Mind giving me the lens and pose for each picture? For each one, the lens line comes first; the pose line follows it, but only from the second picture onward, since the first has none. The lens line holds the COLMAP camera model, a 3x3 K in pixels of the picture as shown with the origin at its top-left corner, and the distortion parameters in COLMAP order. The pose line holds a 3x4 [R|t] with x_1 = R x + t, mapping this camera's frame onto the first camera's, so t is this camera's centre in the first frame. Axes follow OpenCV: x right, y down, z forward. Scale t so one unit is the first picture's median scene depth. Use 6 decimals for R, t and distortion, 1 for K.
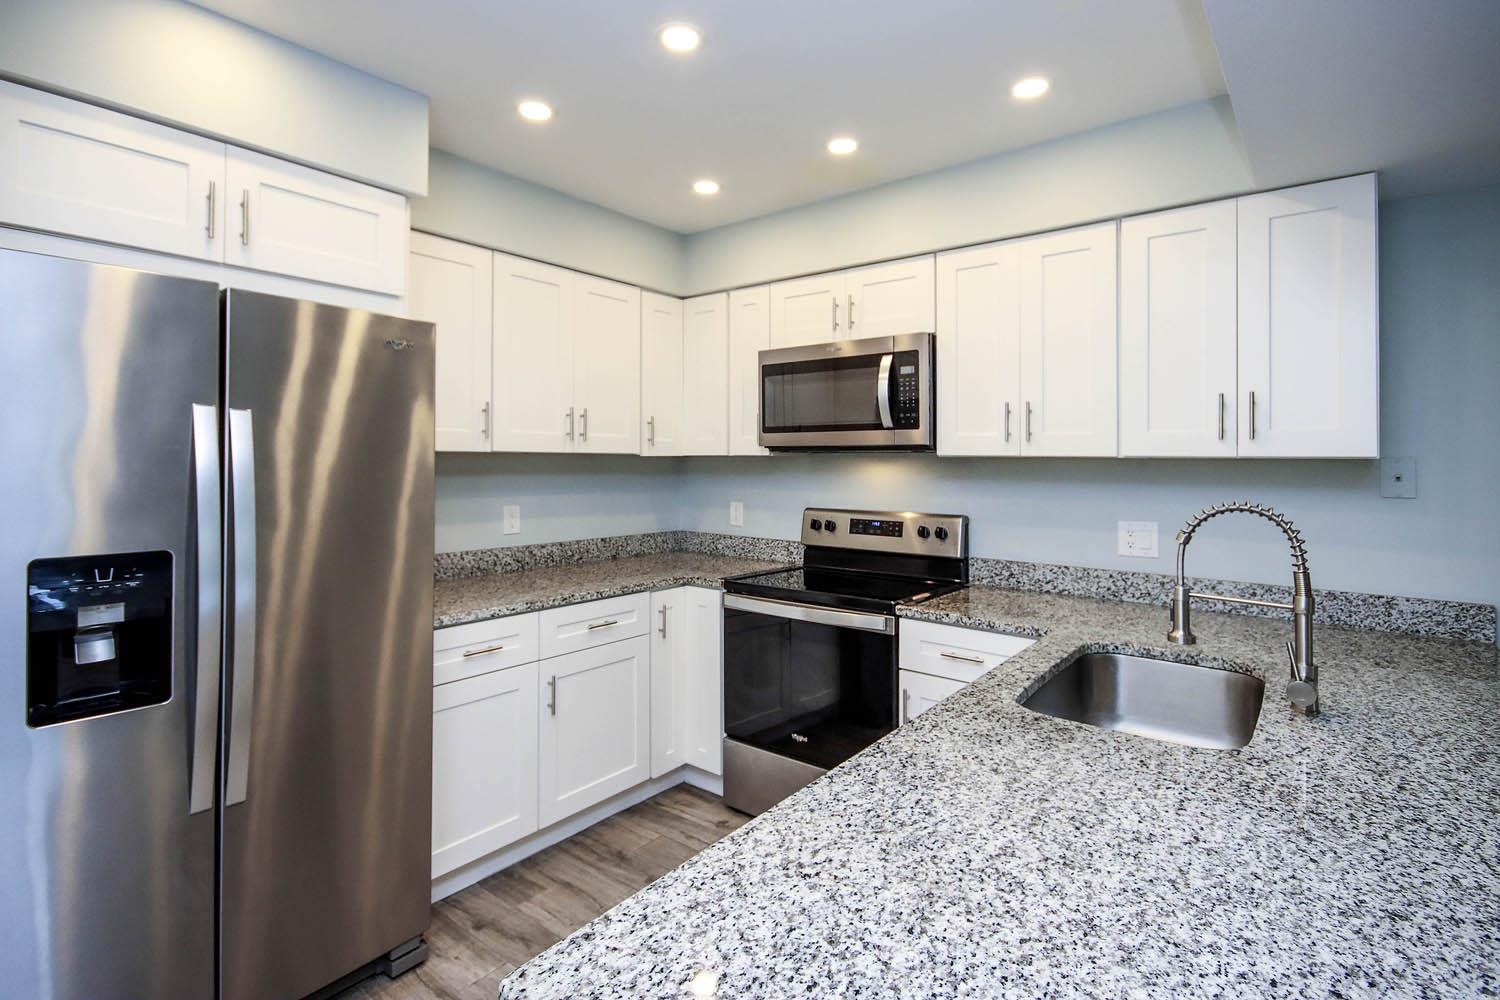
lens RADIAL K [[744.8, 0, 657.5], [0, 744.8, 453.5], [0, 0, 1]] dist [0.007871, -0.007685]
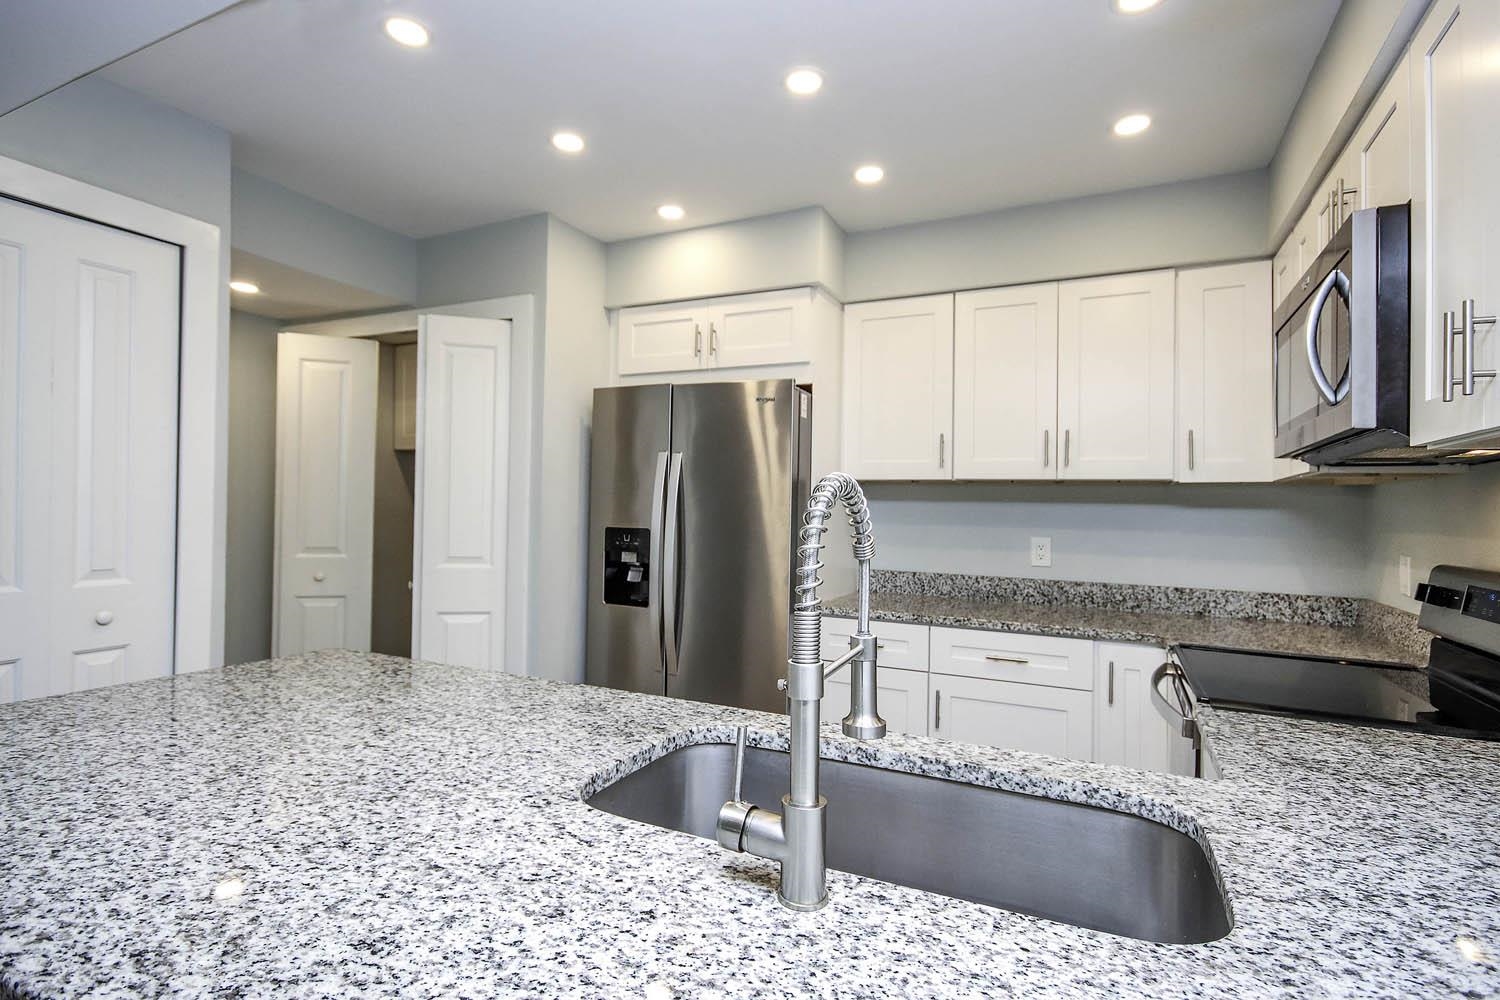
lens RADIAL K [[717.1, 0, 759.3], [0, 717.1, 496.6], [0, 0, 1]] dist [0.001176, 0.001106]
pose [[0.279518, -0.018119, -0.959969, 0.753748], [-0.013542, 0.999648, -0.022811, 0.054588], [0.960045, 0.019376, 0.279174, 0.481128]]
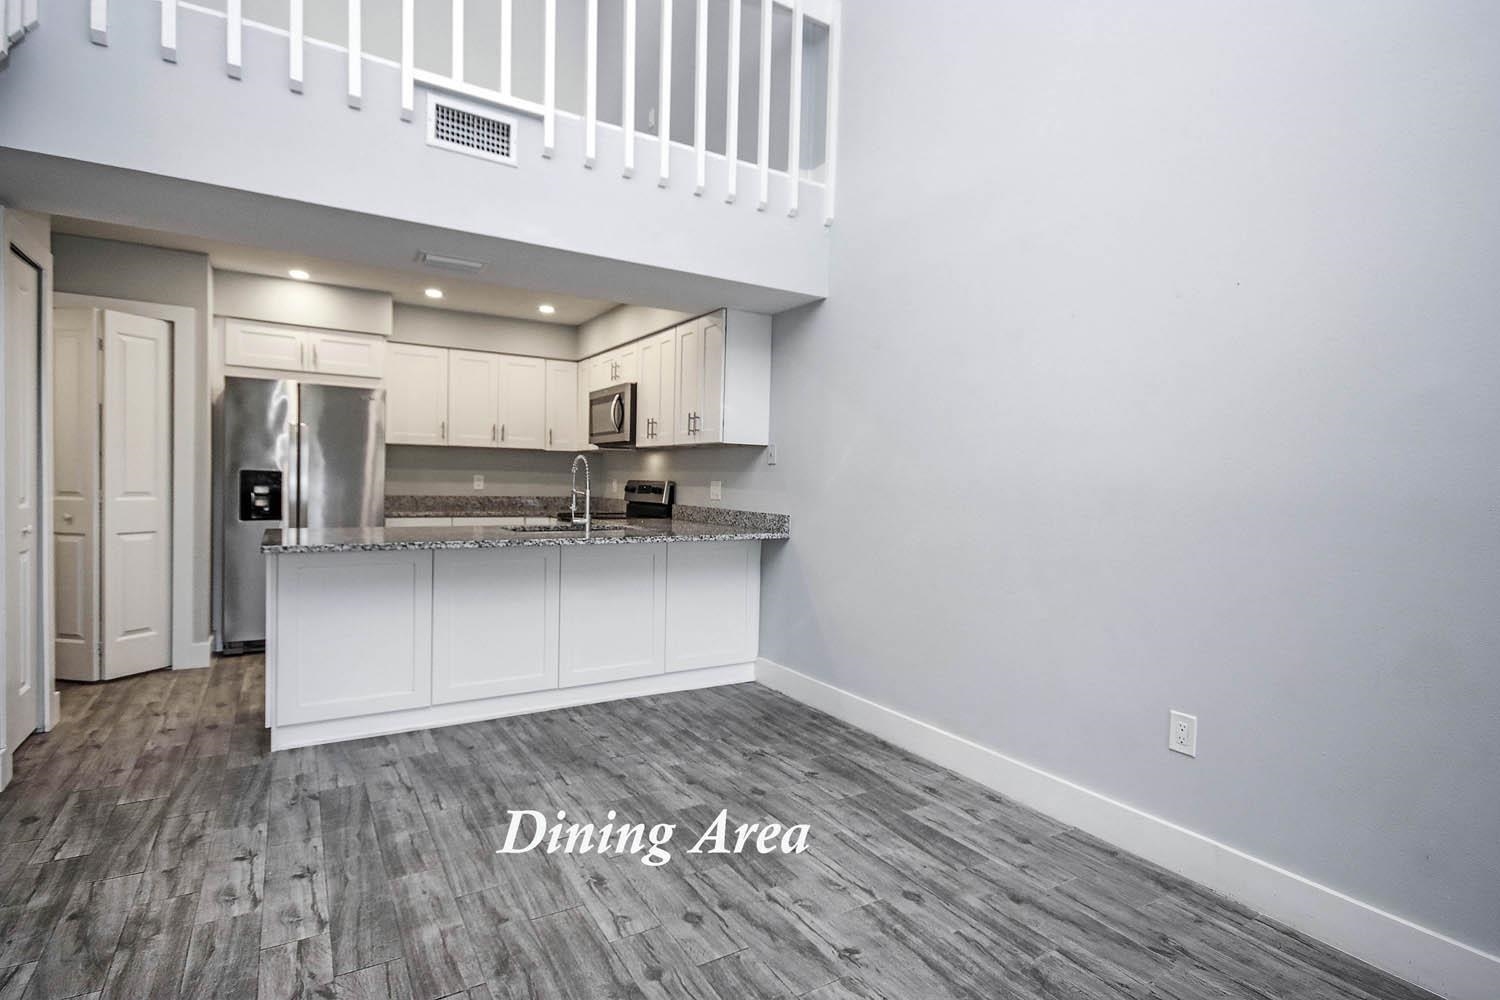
lens RADIAL K [[761.3, 0, 671.3], [0, 761.3, 505.5], [0, 0, 1]] dist [0.003859, -0.000024]
pose [[0.933605, 0.028320, -0.357183, 1.234144], [-0.014492, 0.999040, 0.041331, 0.074980], [0.358011, -0.033411, 0.933119, -0.848885]]
